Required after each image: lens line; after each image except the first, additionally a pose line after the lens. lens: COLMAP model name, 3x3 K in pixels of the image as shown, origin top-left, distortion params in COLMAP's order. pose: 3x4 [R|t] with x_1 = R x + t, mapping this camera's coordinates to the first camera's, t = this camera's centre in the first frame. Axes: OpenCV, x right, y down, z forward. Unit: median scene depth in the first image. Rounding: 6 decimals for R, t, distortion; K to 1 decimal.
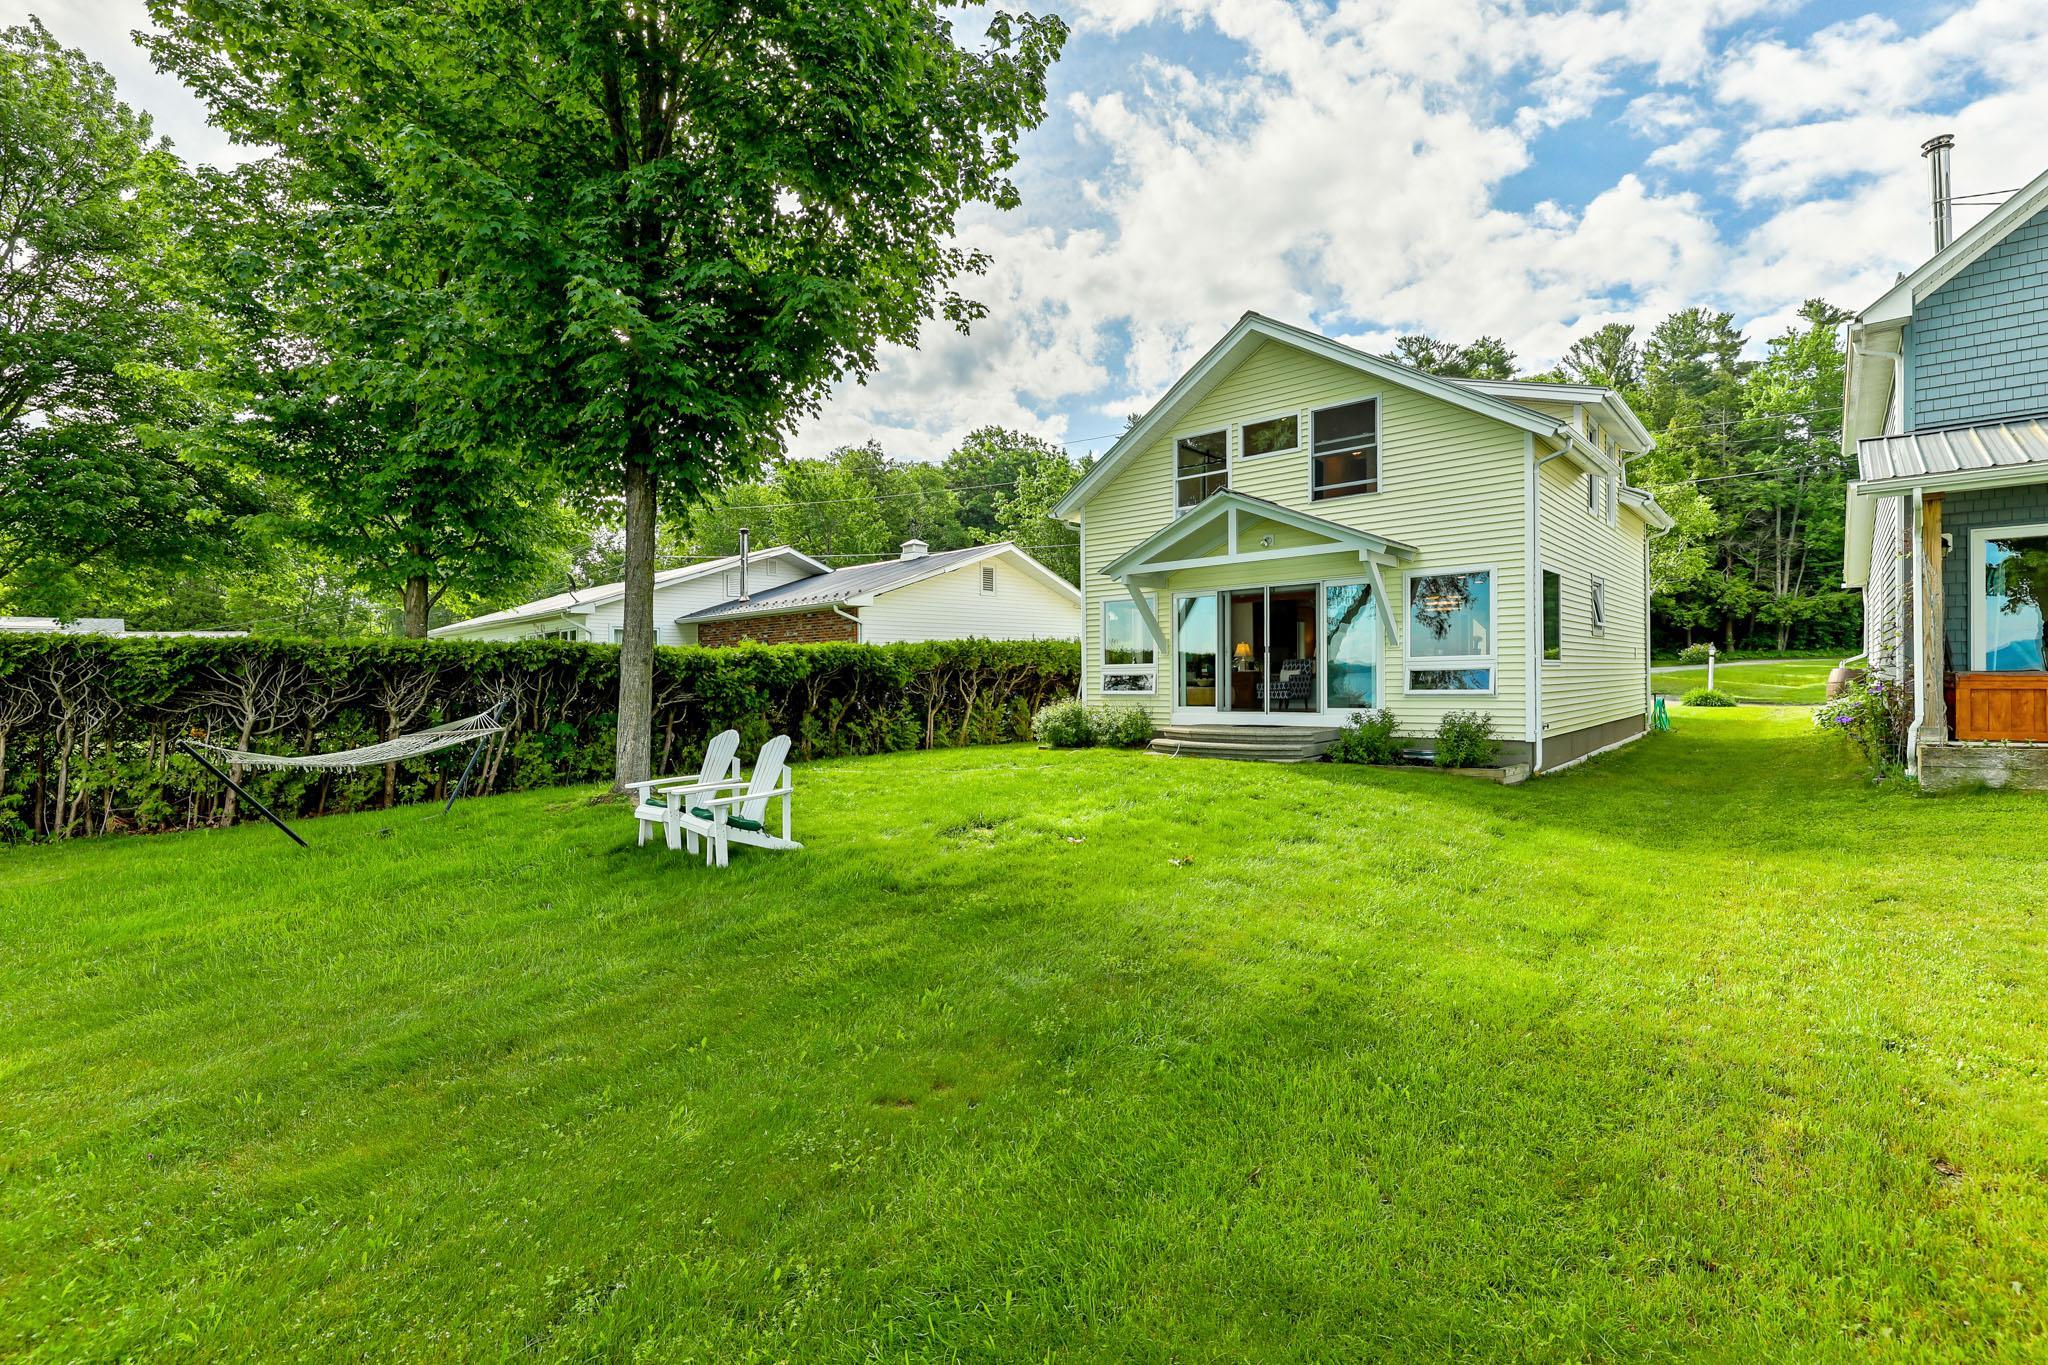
lens RADIAL K [[950.9, 0, 1018.1], [0, 950.9, 679.7], [0, 0, 1]] dist [-0.013042, 0.004021]
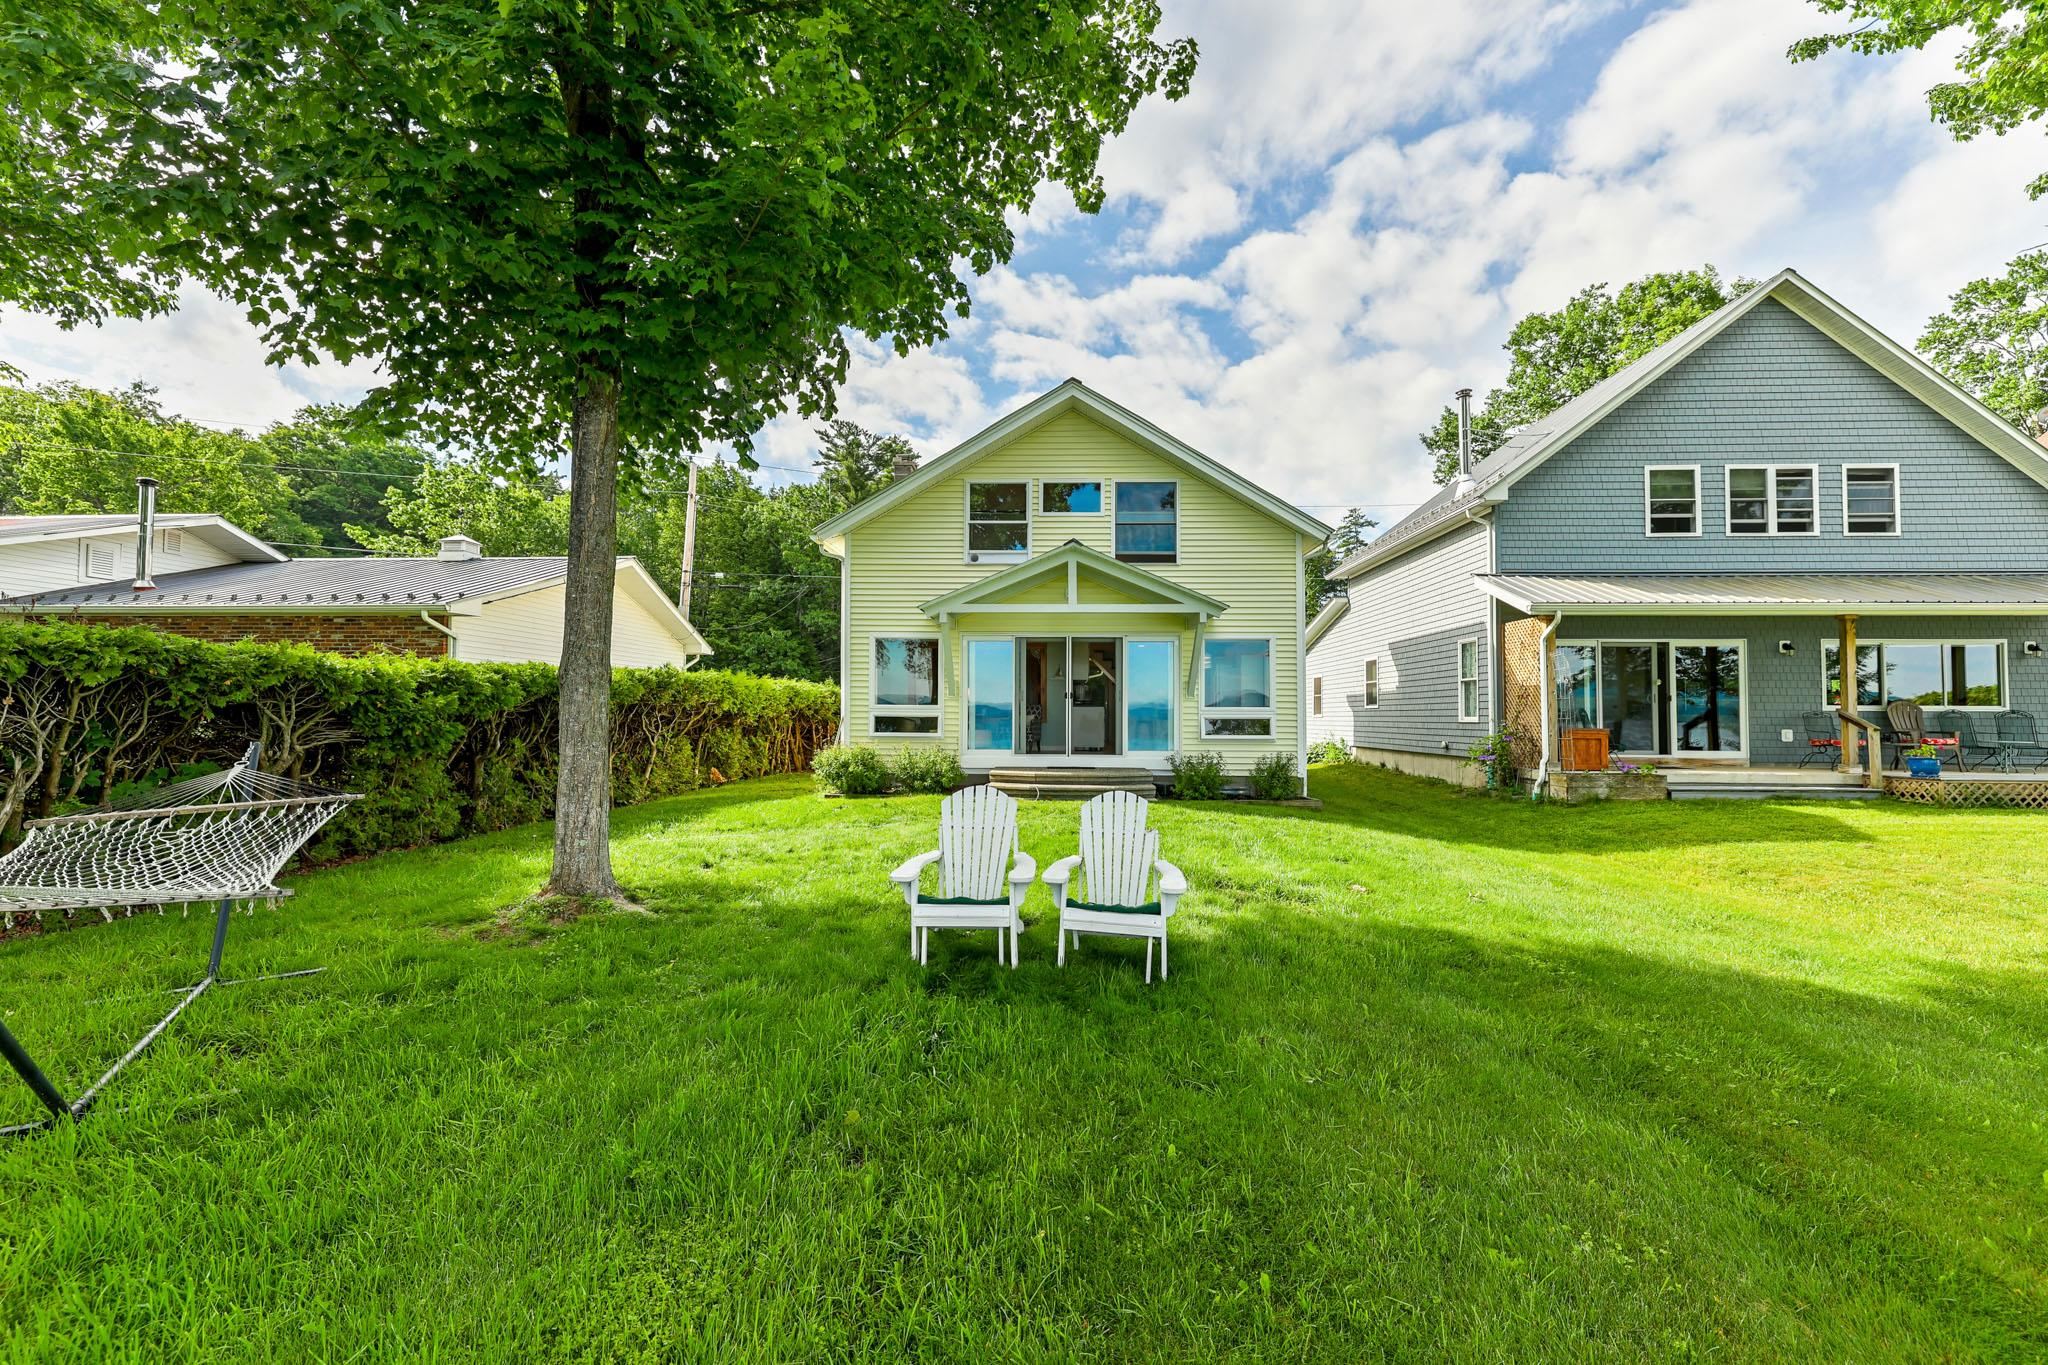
lens RADIAL K [[893.0, 0, 1022.8], [0, 893.0, 689.6], [0, 0, 1]] dist [0.000658, -0.000341]
pose [[0.760771, 0.042857, 0.647604, -0.413558], [-0.017564, 0.998811, -0.045466, 0.007653], [-0.648783, 0.023214, 0.760619, 0.268220]]
